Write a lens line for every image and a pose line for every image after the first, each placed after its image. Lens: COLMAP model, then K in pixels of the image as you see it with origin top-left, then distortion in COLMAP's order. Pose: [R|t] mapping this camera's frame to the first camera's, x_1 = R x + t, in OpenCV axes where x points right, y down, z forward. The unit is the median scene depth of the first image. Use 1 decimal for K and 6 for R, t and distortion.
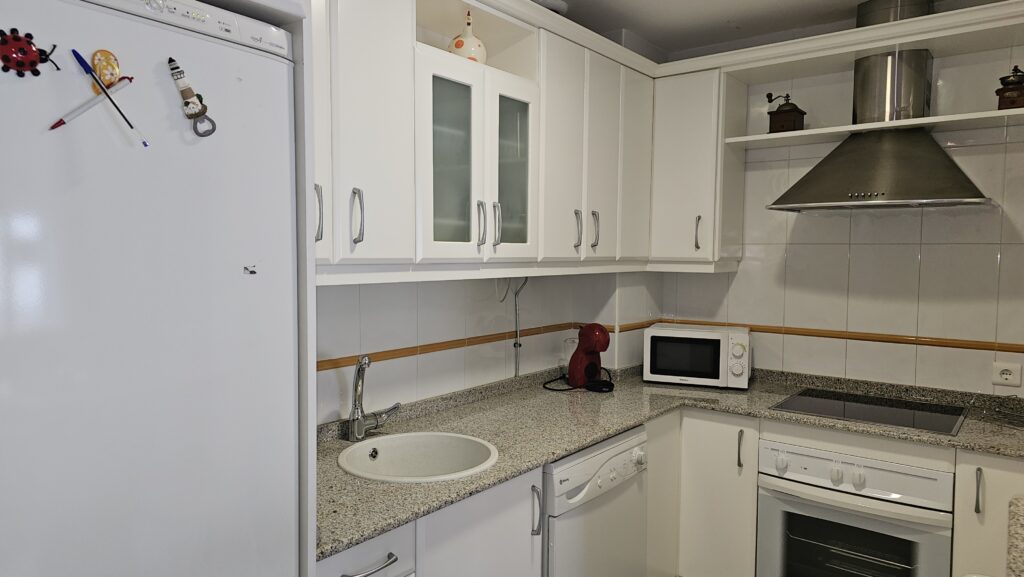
lens RADIAL K [[686.0, 0, 505.4], [0, 686.0, 290.8], [0, 0, 1]] dist [0.020625, -0.014281]
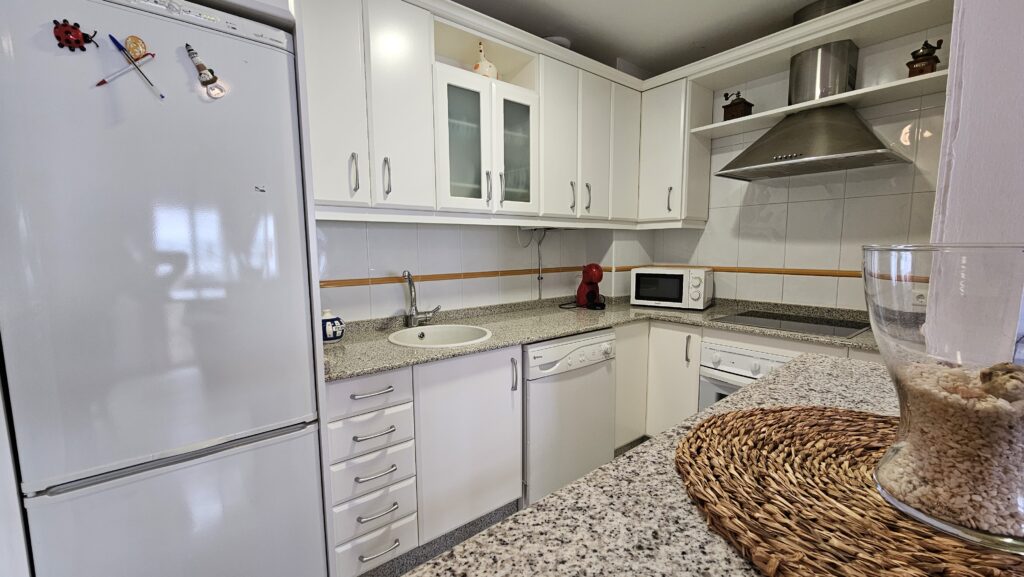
lens RADIAL K [[416.7, 0, 511.7], [0, 416.7, 296.8], [0, 0, 1]] dist [-0.004000, -0.000172]
pose [[0.973004, 0.011575, -0.230499, 0.202819], [0.001883, 0.998310, 0.058081, 0.080370], [0.230782, -0.056947, 0.971338, 0.103691]]
